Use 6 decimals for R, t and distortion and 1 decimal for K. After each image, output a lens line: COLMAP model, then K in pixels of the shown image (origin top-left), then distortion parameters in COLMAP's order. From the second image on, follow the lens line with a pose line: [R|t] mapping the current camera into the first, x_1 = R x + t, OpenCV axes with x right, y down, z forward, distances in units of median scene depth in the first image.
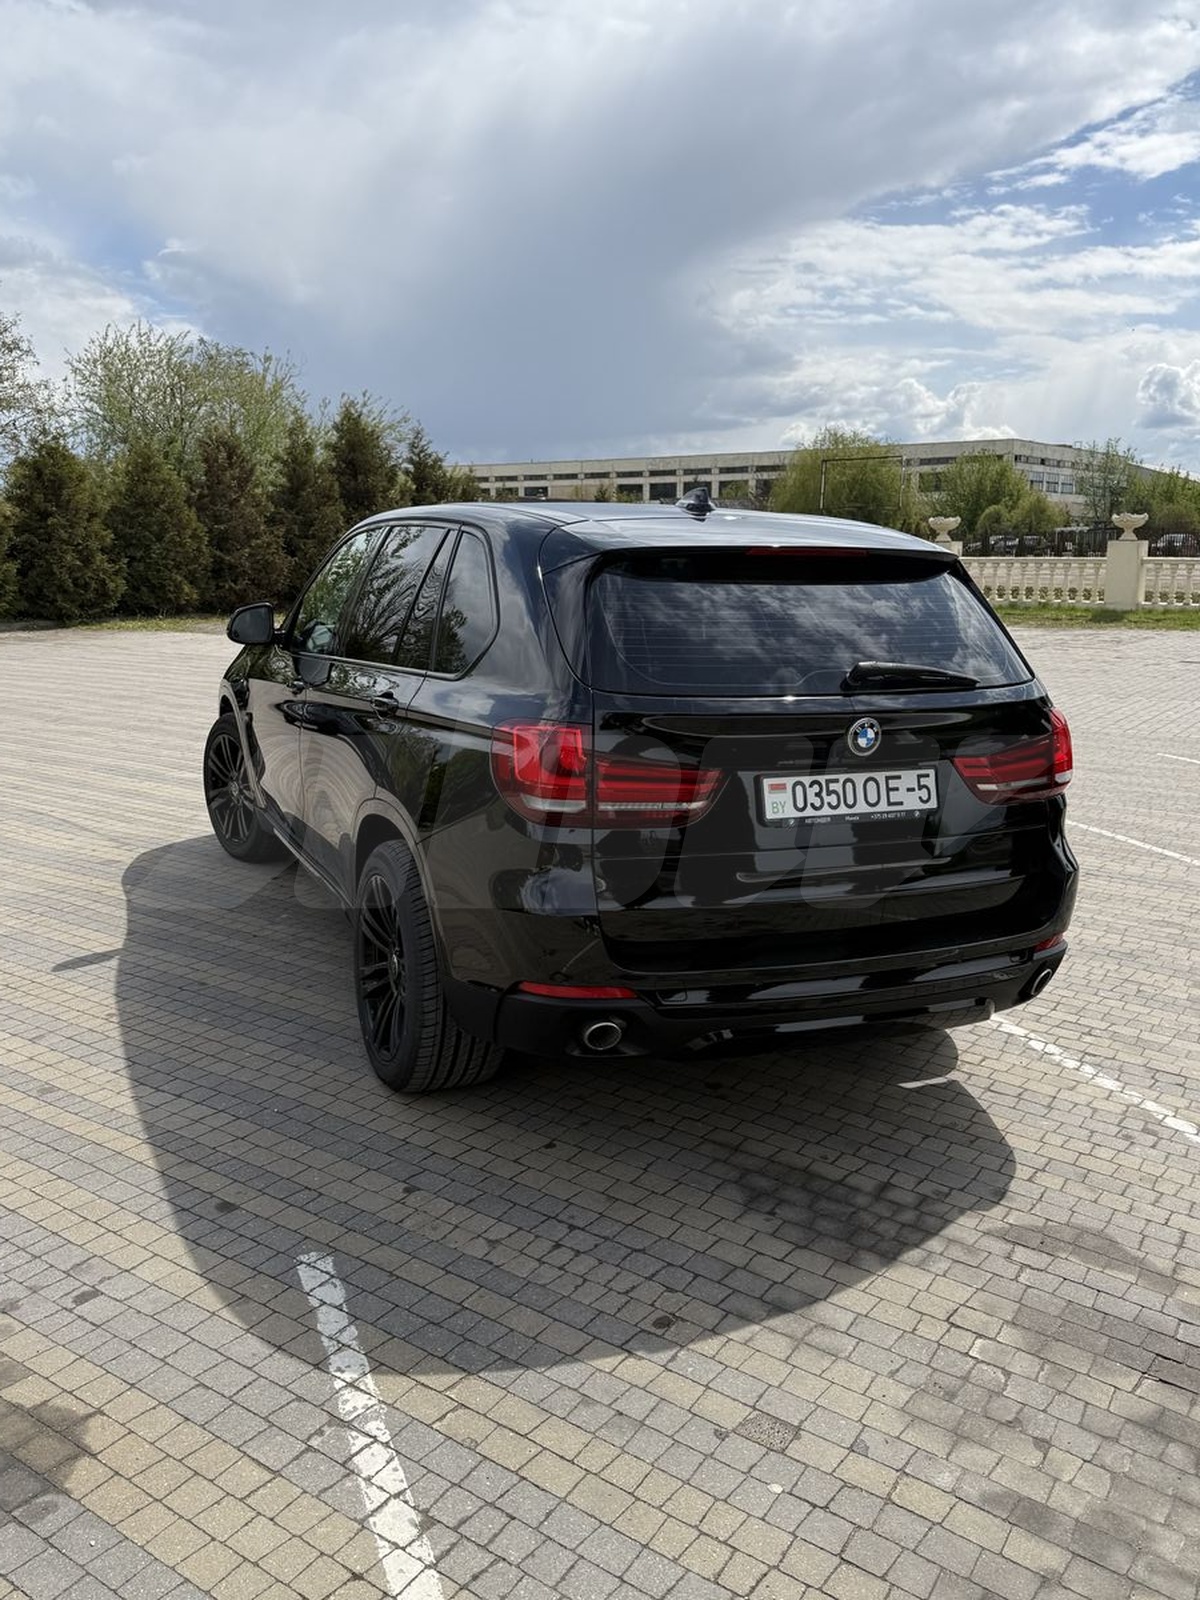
lens RADIAL K [[1359.3, 0, 599.1], [0, 1359.3, 795.7], [0, 0, 1]] dist [0.108831, -0.192999]
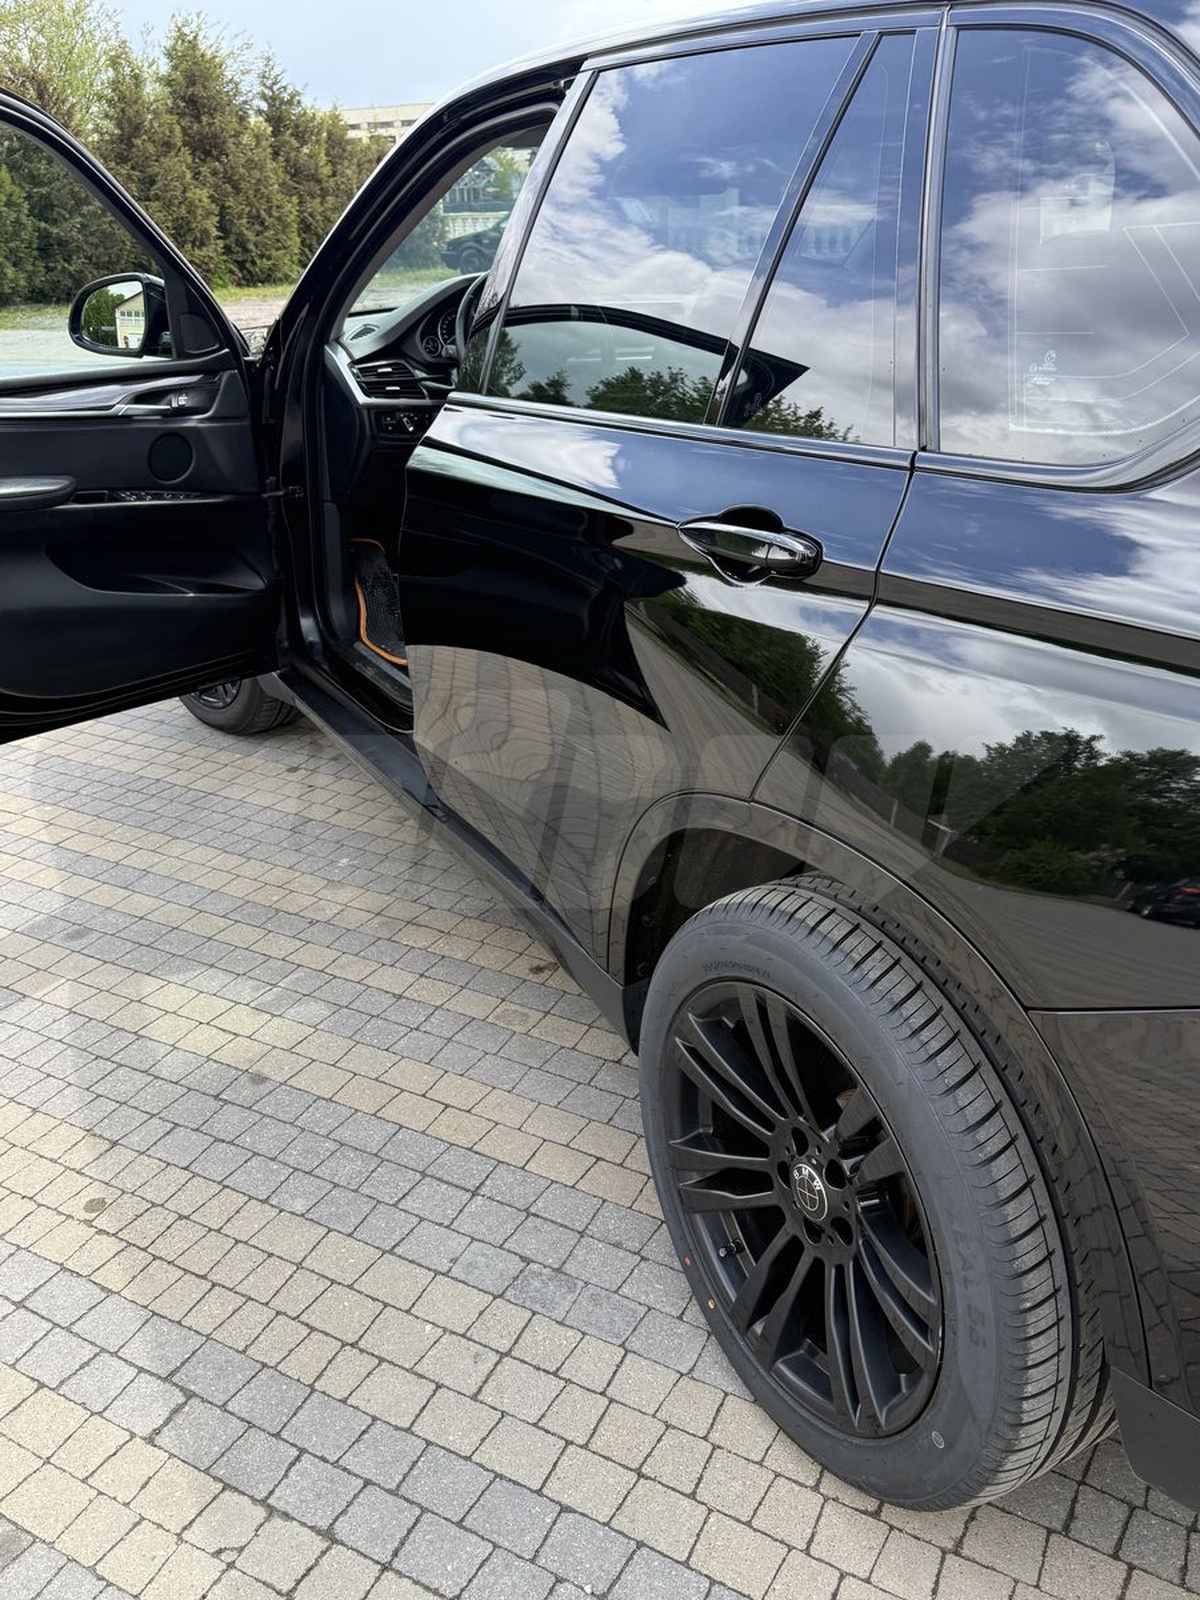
lens RADIAL K [[1359.3, 0, 599.1], [0, 1359.3, 795.7], [0, 0, 1]] dist [0.108831, -0.192999]
pose [[0.994192, -0.073335, 0.078772, -0.087625], [0.053908, 0.972802, 0.225277, -0.032524], [-0.093150, -0.219722, 0.971105, 0.231748]]
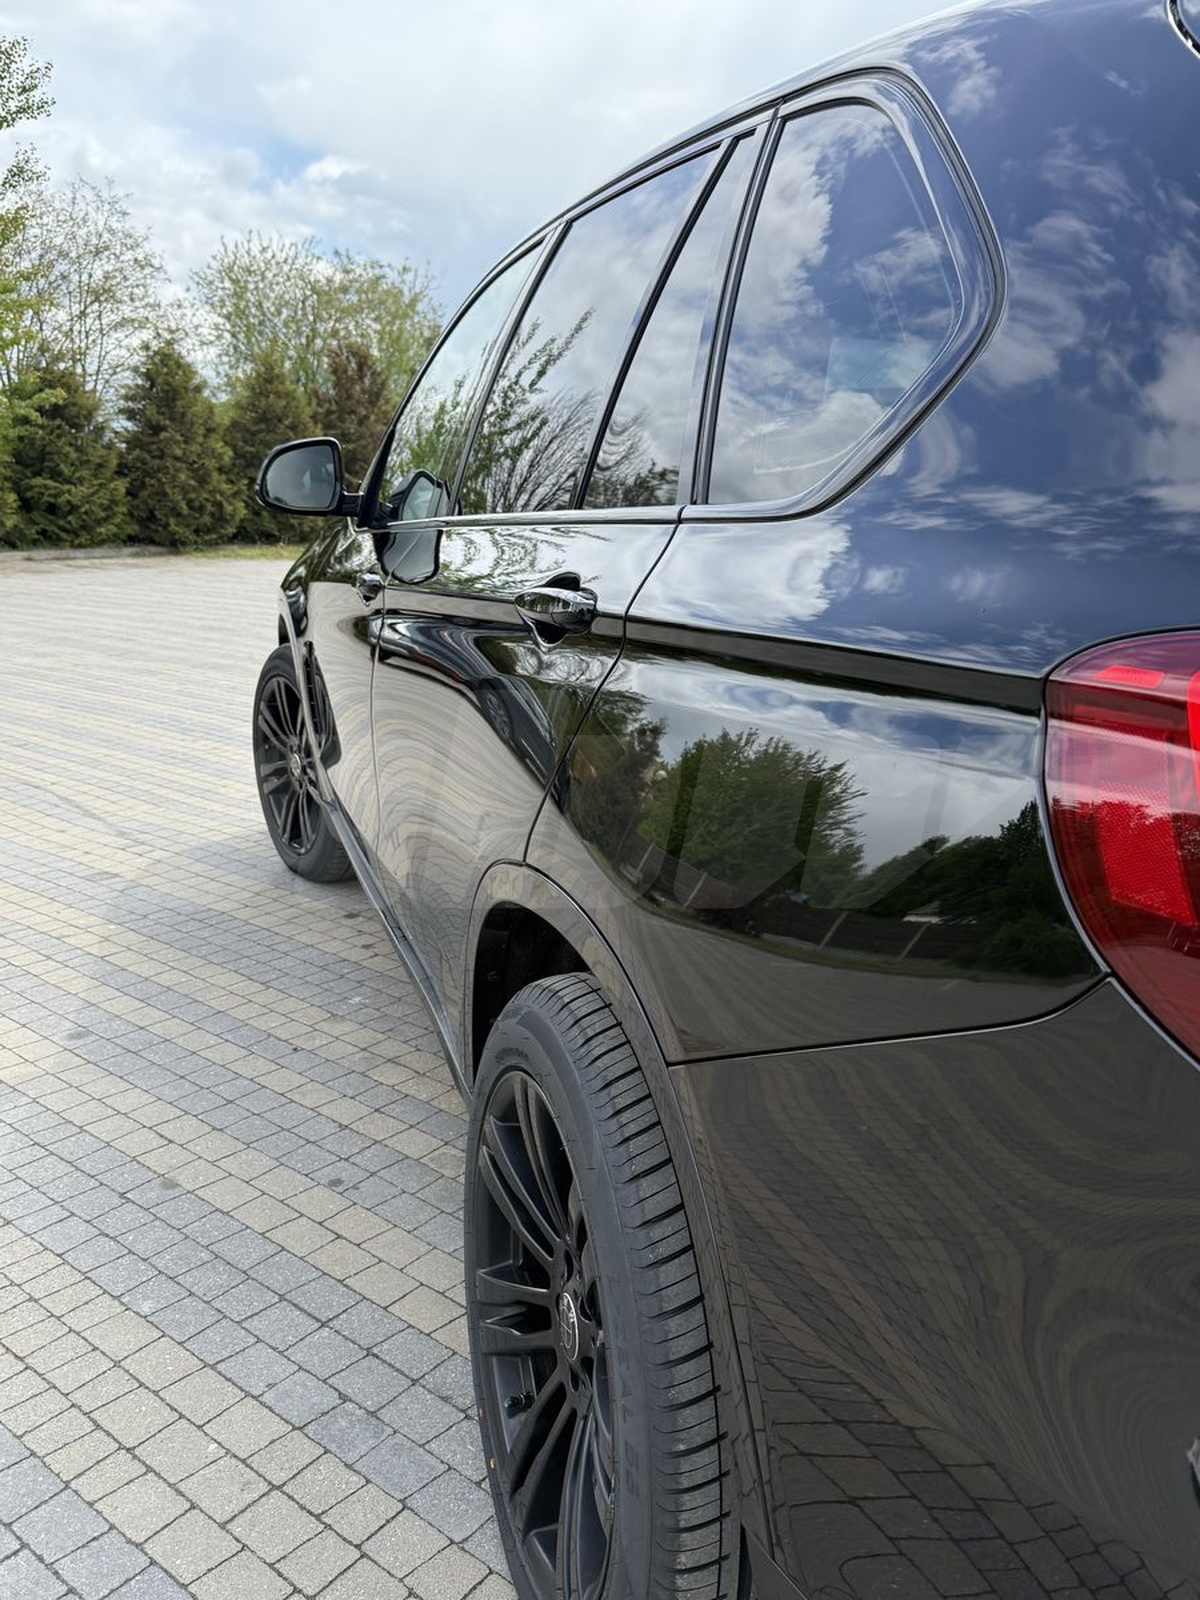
lens RADIAL K [[1359.3, 0, 599.1], [0, 1359.3, 795.7], [0, 0, 1]] dist [0.108831, -0.192999]
pose [[0.995062, 0.024747, -0.096125, -0.040622], [-0.020921, 0.998956, 0.040607, -0.011524], [0.097030, -0.038395, 0.994541, 0.235872]]
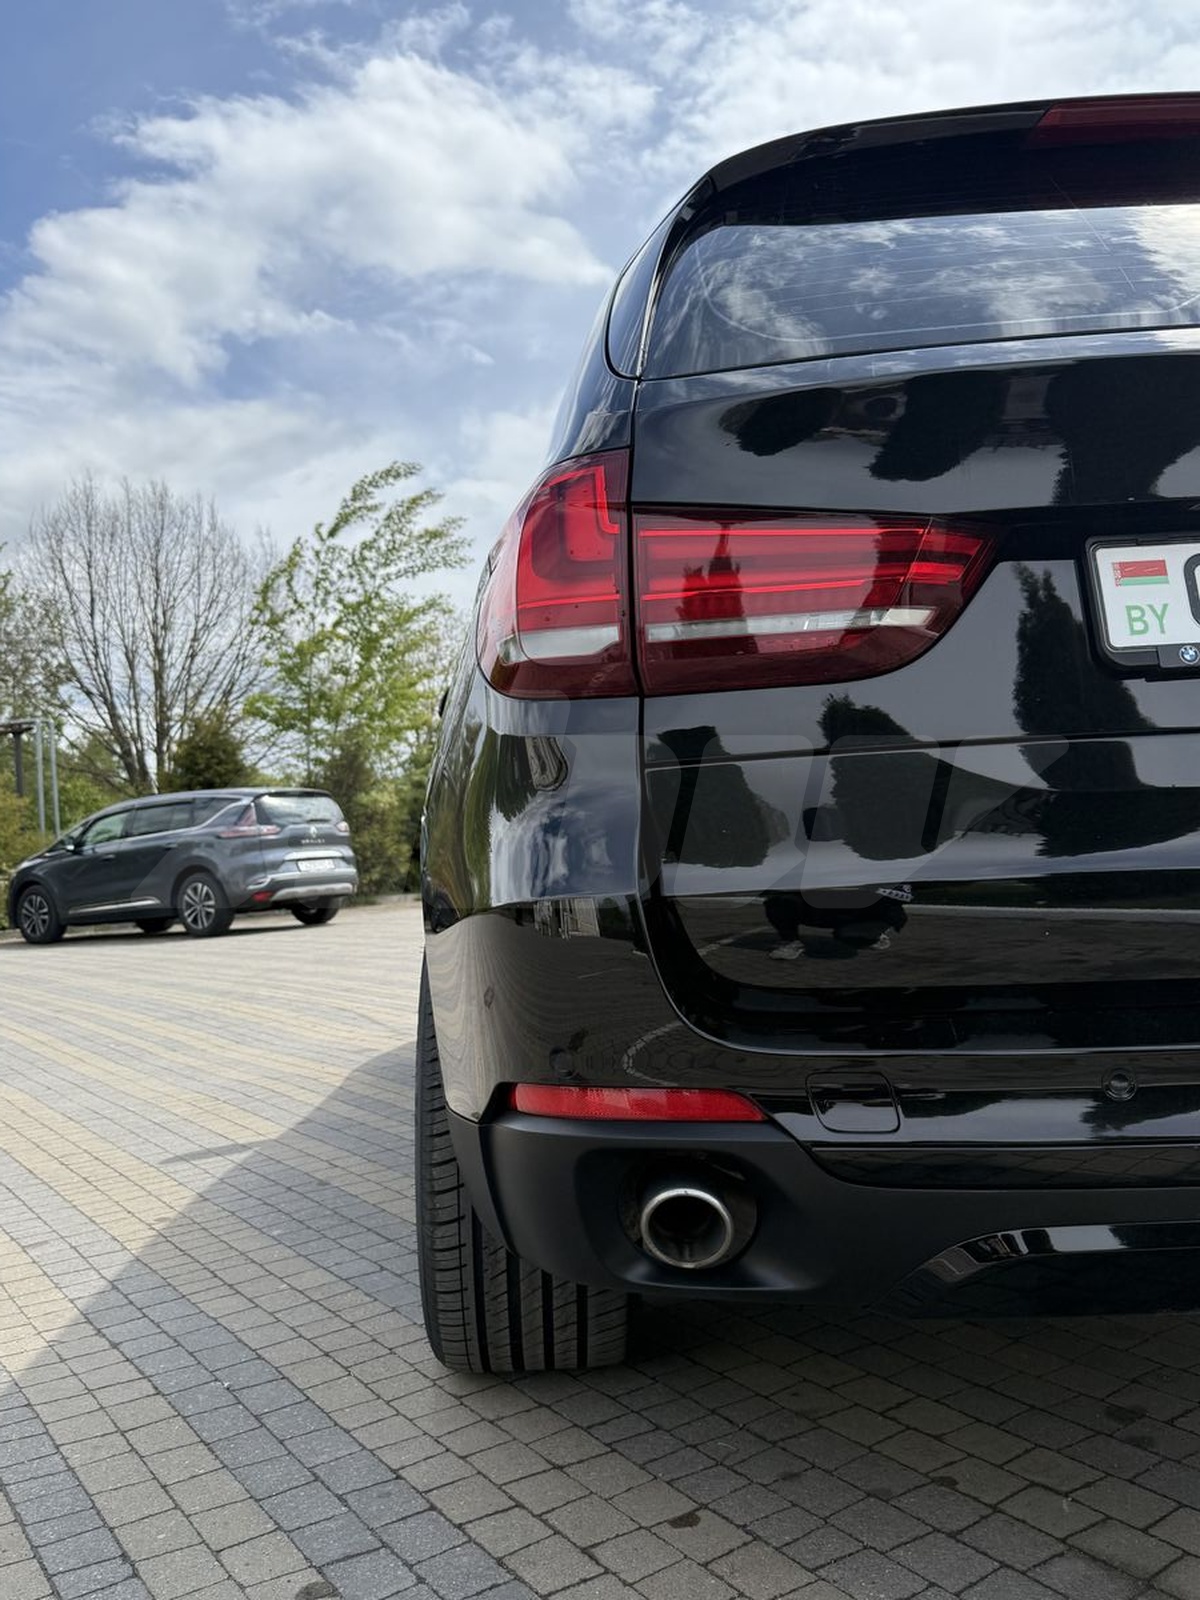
lens RADIAL K [[1384.7, 0, 594.7], [0, 1384.7, 806.1], [0, 0, 1]] dist [0.064692, -0.135139]
pose [[0.926359, -0.073439, -0.369413, 0.039515], [-0.001548, 0.980056, -0.198716, 0.041436], [0.376639, 0.184654, 0.907770, 0.185539]]
